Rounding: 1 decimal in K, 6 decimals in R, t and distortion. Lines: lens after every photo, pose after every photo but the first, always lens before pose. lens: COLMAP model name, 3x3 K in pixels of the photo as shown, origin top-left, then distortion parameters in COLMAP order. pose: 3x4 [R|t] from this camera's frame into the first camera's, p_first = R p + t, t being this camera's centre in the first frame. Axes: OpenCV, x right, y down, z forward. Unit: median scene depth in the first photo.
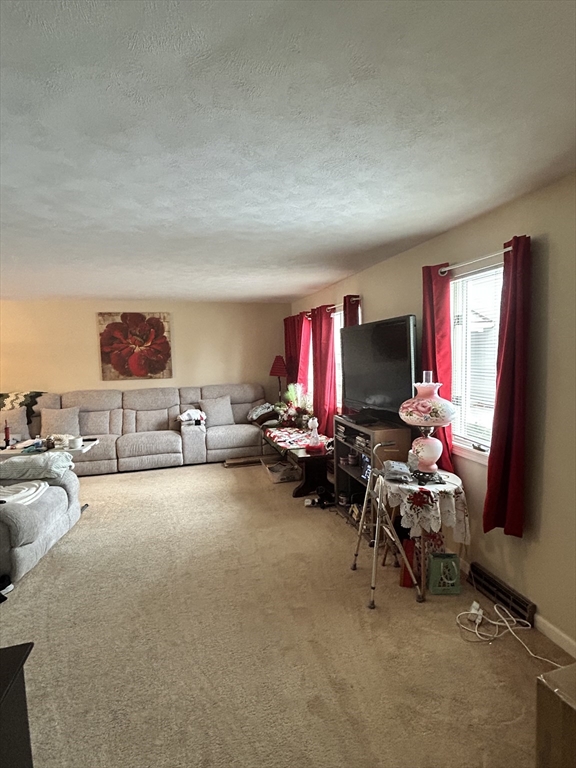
lens RADIAL K [[380.8, 0, 292.4], [0, 380.8, 386.6], [0, 0, 1]] dist [-0.017649, -0.000696]
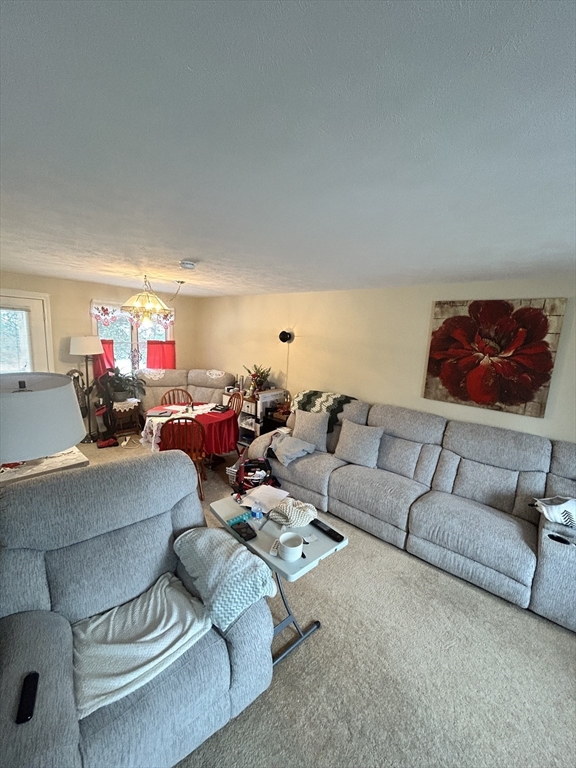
lens RADIAL K [[309.6, 0, 288.3], [0, 309.6, 384.6], [0, 0, 1]] dist [-0.000657, 0.000288]
pose [[0.542290, 0.186075, -0.819328, -0.166444], [-0.145107, 0.981256, 0.126808, -0.078814], [0.827566, 0.050124, 0.559126, 0.465096]]
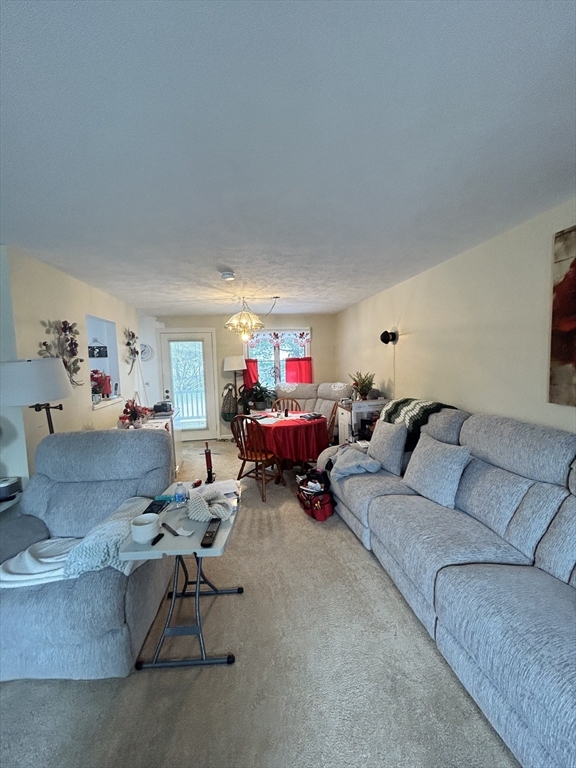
lens RADIAL K [[309.6, 0, 289.7], [0, 309.6, 383.8], [0, 0, 1]] dist [-0.000657, 0.000288]
pose [[-0.122364, 0.096648, -0.987768, -0.139183], [-0.064717, 0.992352, 0.105114, -0.053849], [0.990373, 0.076788, -0.115173, 0.766126]]
